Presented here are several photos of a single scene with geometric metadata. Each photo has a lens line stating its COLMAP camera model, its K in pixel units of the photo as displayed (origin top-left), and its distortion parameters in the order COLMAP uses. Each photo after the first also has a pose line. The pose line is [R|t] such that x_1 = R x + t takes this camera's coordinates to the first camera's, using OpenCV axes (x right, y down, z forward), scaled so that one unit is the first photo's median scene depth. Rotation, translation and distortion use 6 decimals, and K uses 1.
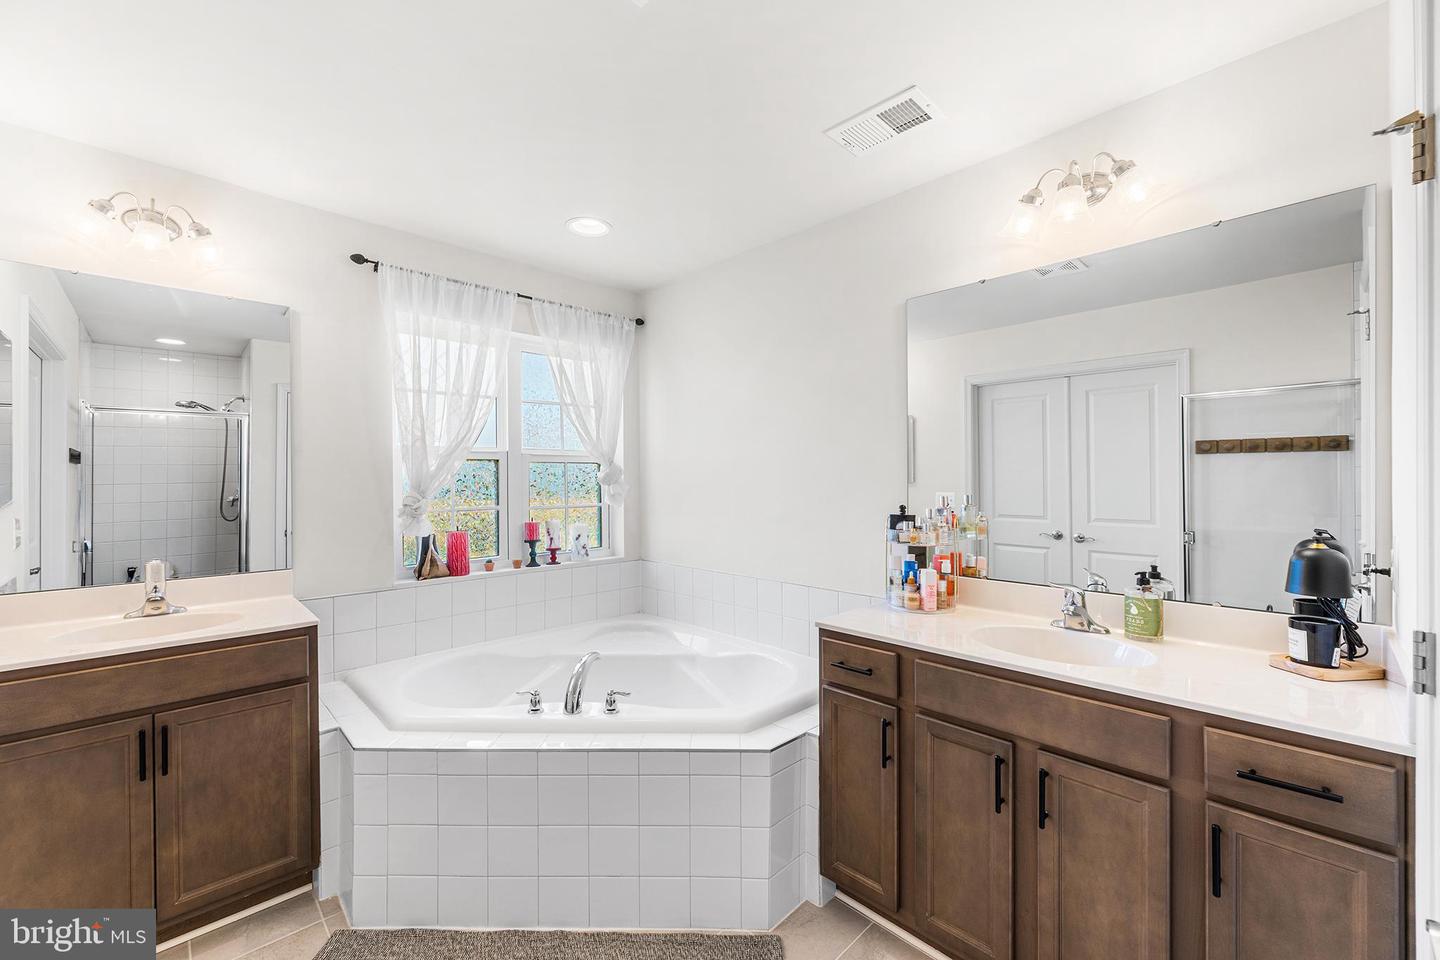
lens RADIAL K [[592.5, 0, 716.4], [0, 592.5, 480.6], [0, 0, 1]] dist [-0.002504, 0.000381]
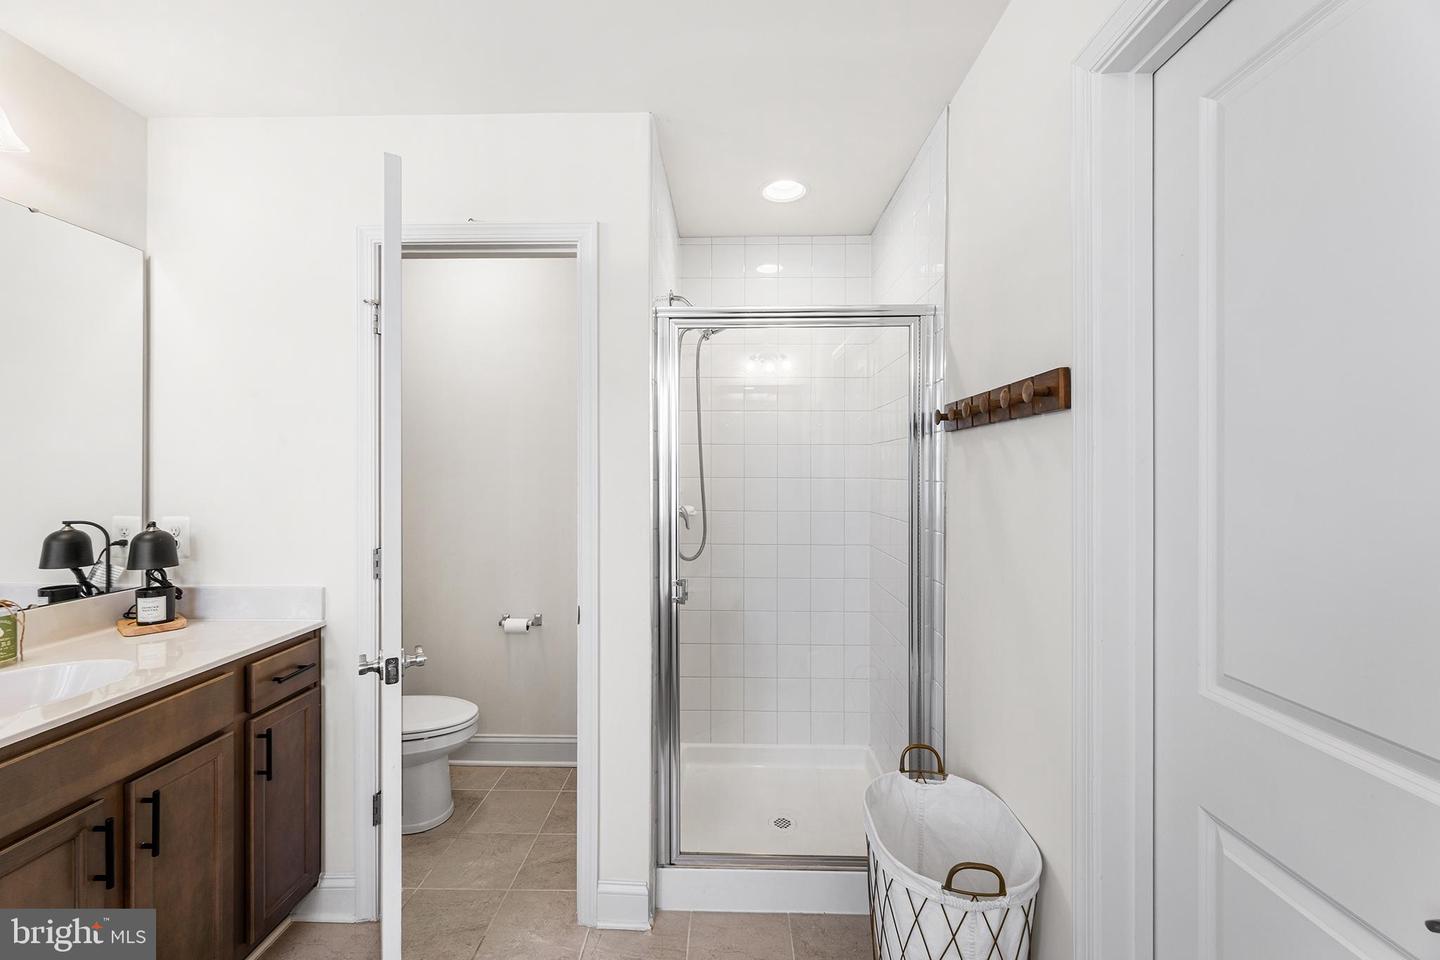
lens RADIAL K [[592.5, 0, 718.3], [0, 592.5, 474.8], [0, 0, 1]] dist [-0.002504, 0.000381]
pose [[-0.709242, 0.006114, 0.704939, -0.776665], [0.006760, 0.999975, -0.001871, 0.004220], [-0.704933, 0.003438, -0.709266, 1.115568]]
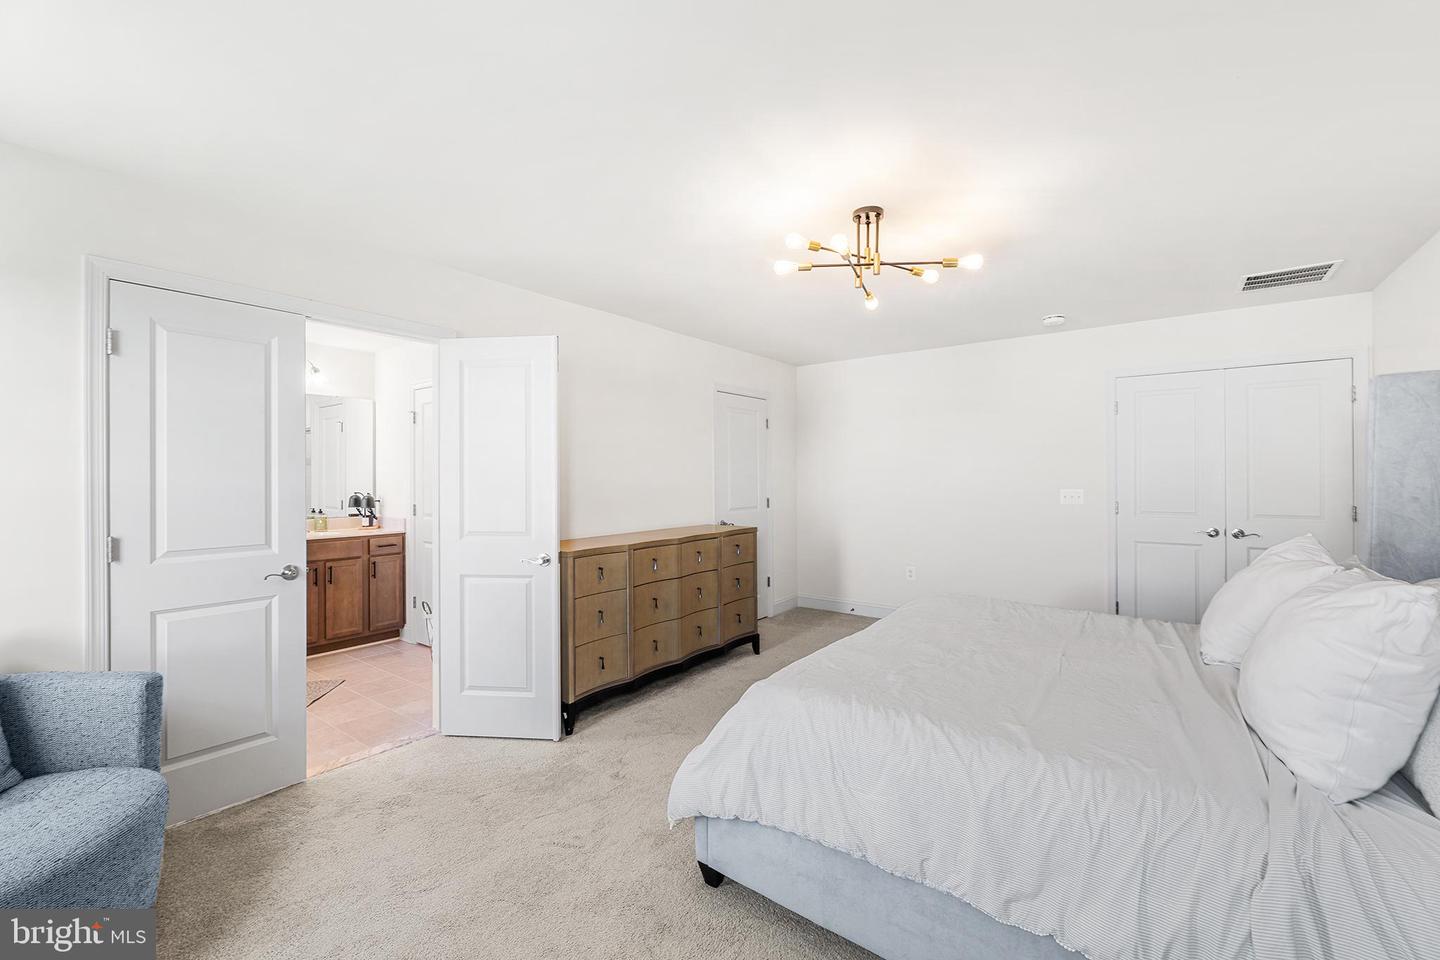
lens RADIAL K [[592.5, 0, 719.7], [0, 592.5, 476.5], [0, 0, 1]] dist [-0.002504, 0.000381]
pose [[-0.157289, 0.003886, 0.987545, -3.266993], [0.013120, 0.999912, -0.001845, 0.028097], [-0.987465, 0.012666, -0.157326, -0.667050]]
